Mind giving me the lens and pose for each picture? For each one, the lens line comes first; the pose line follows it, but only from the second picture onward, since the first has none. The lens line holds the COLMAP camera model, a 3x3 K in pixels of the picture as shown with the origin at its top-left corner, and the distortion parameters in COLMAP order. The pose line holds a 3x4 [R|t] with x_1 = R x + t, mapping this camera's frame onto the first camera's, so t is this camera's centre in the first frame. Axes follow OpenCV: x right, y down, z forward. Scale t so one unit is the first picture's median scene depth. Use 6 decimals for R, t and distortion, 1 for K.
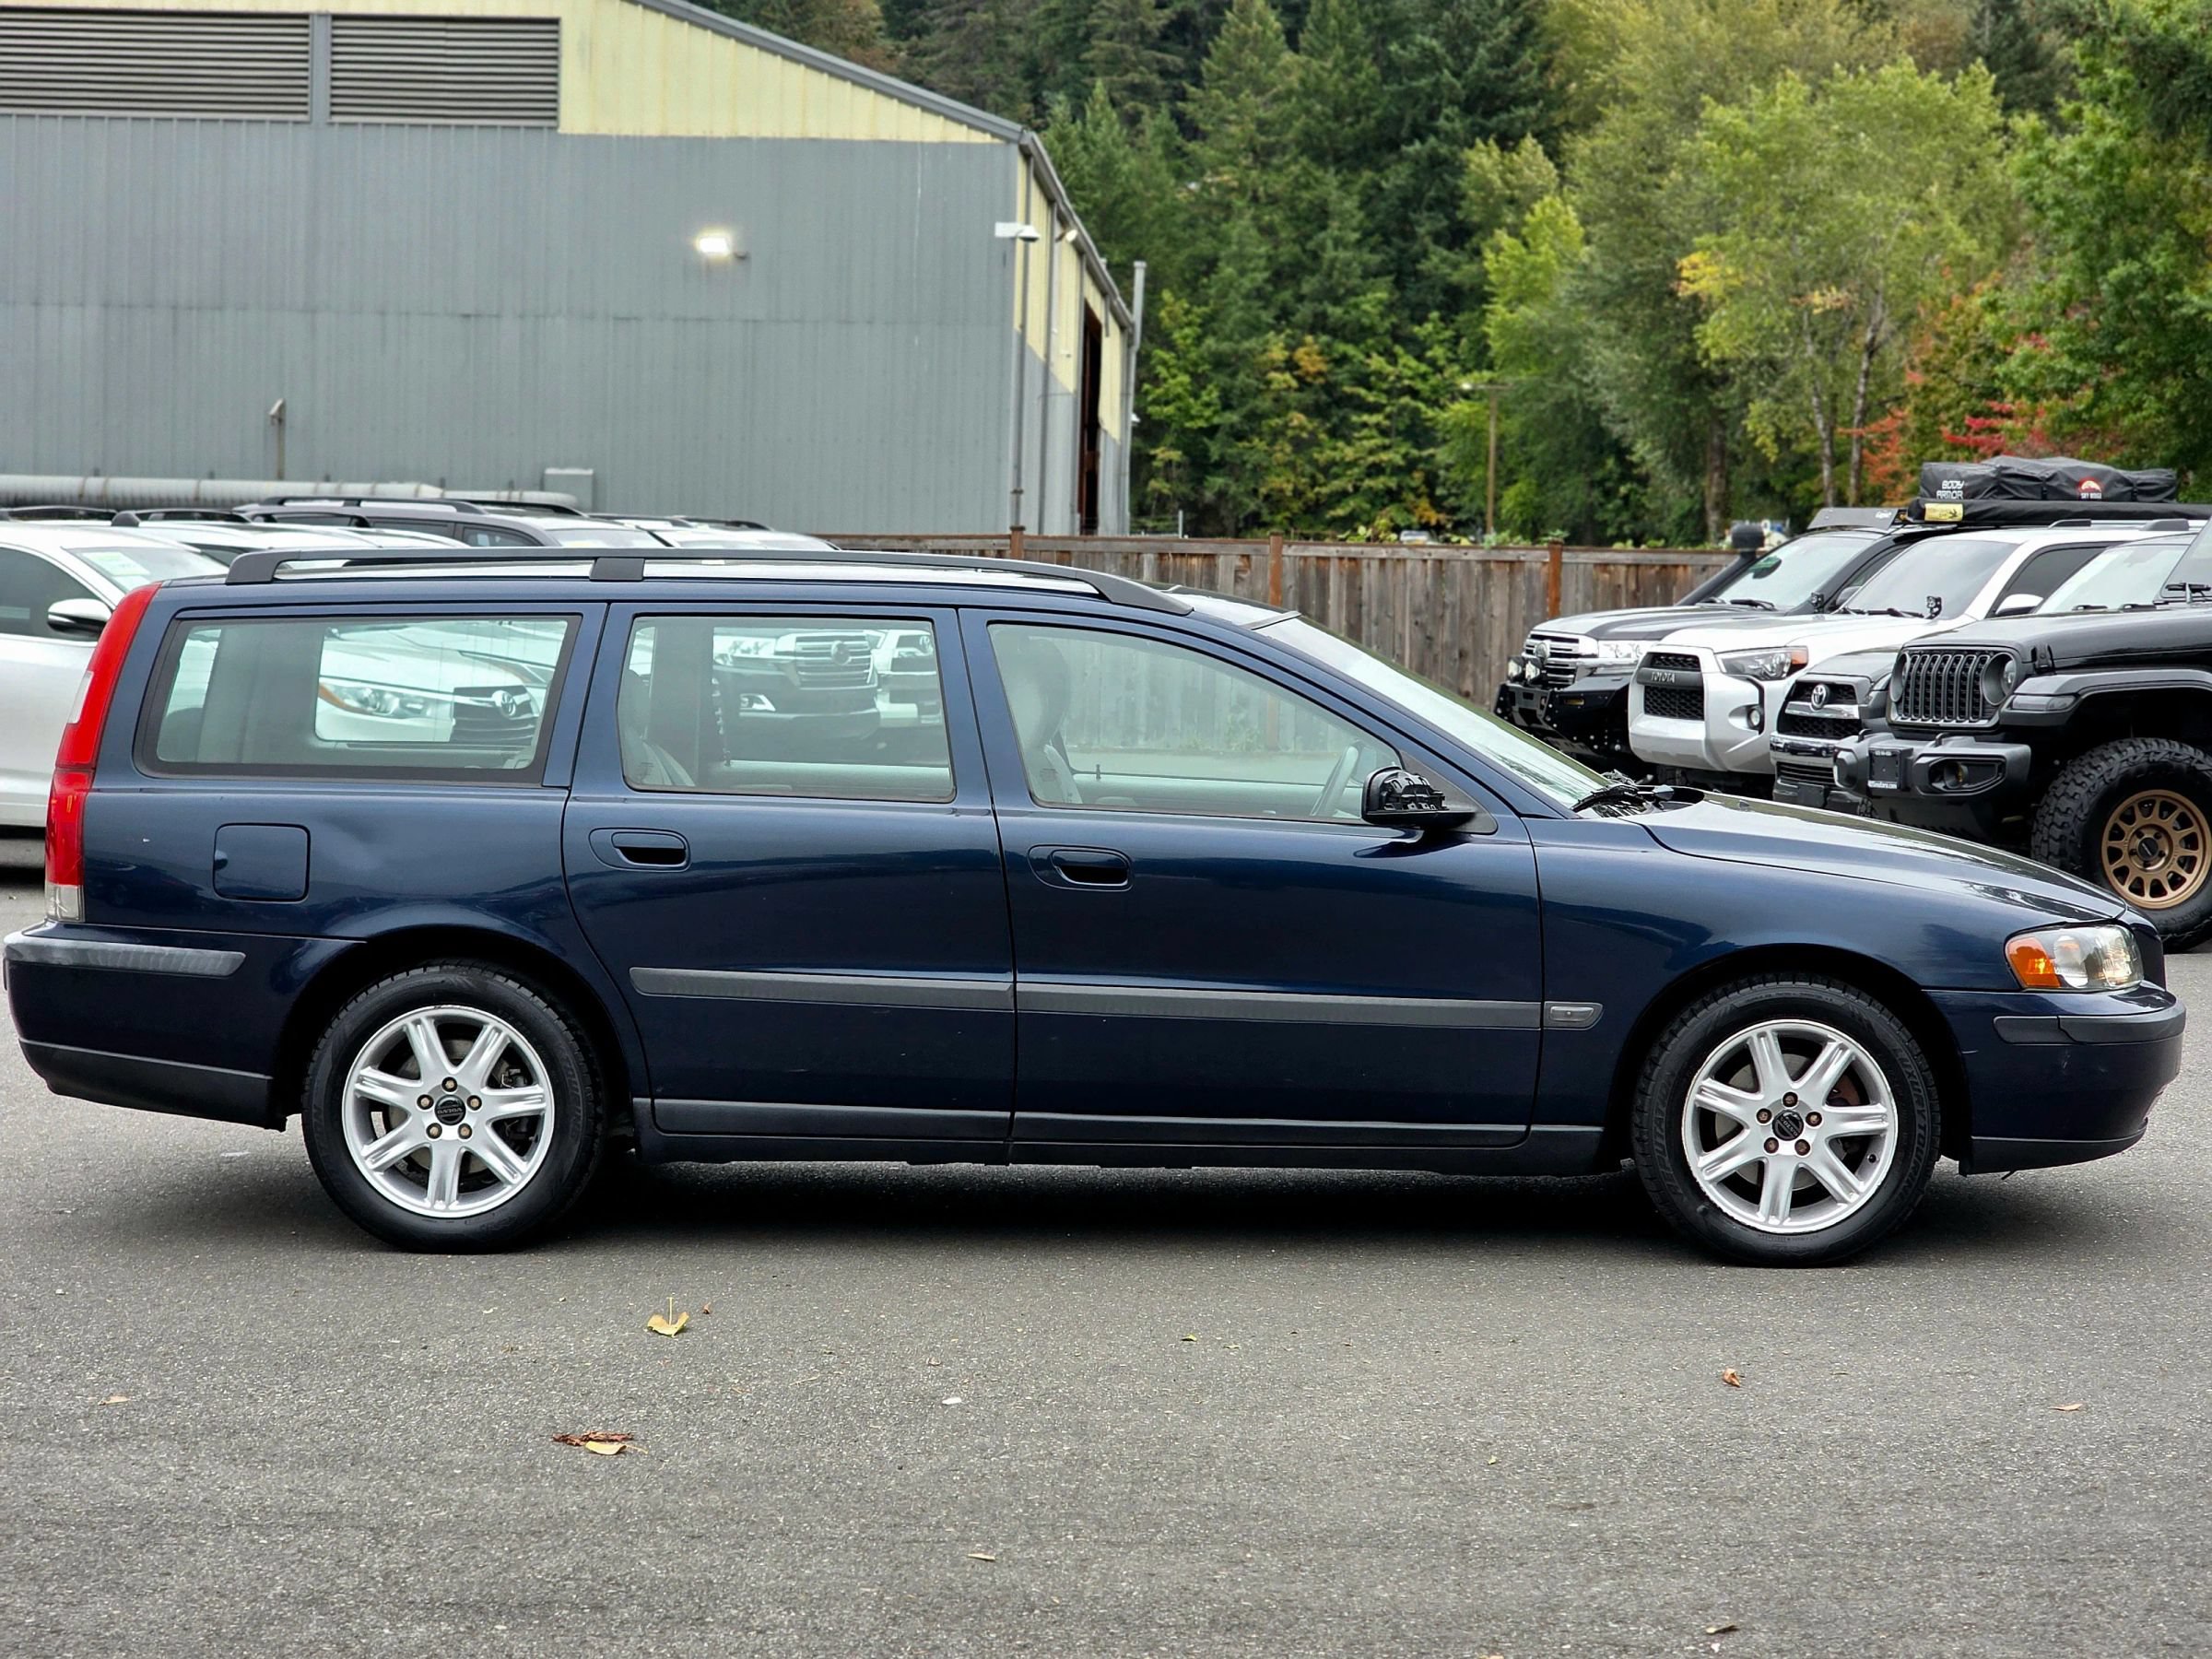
lens RADIAL K [[1885.1, 0, 1057.6], [0, 1885.1, 827.9], [0, 0, 1]] dist [-0.138166, 0.327908]
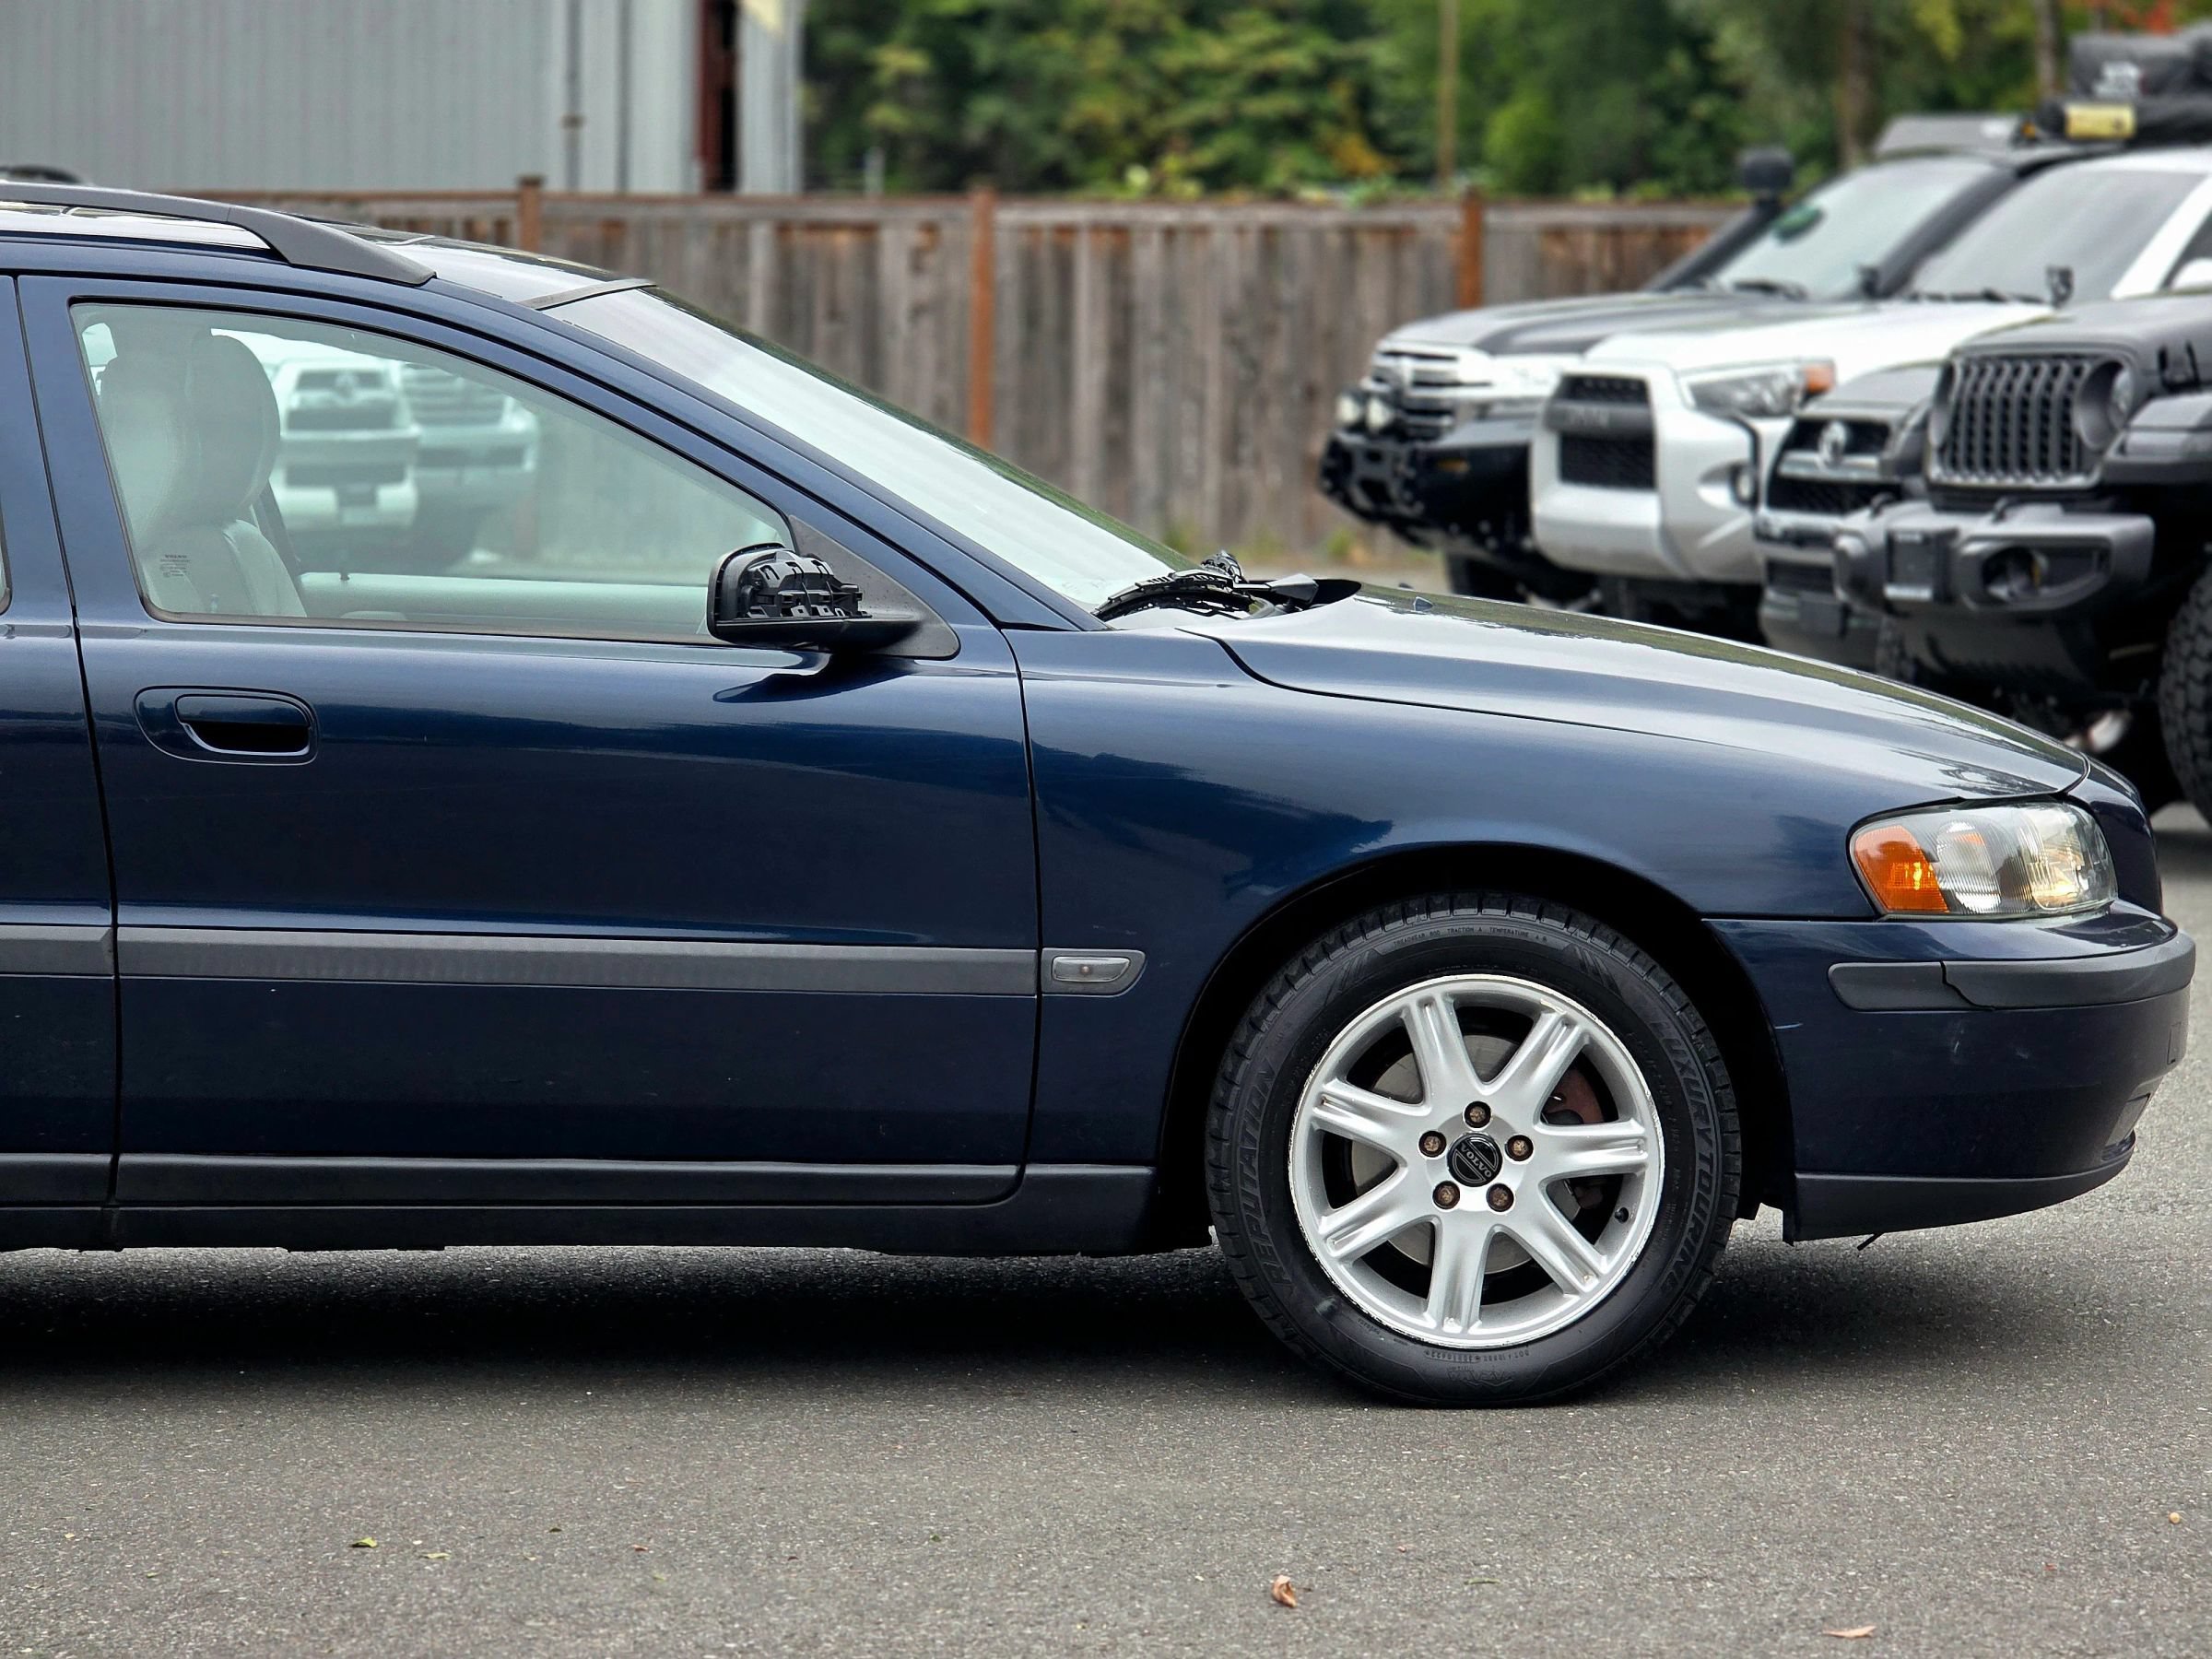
lens RADIAL K [[3263.5, 0, 1107.5], [0, 3263.5, 786.6], [0, 0, 1]] dist [0.033500, 0.096490]
pose [[0.999729, -0.014280, 0.018393, 0.178079], [0.014084, 0.999843, 0.010776, 0.022133], [-0.018544, -0.010514, 0.999773, -0.001741]]
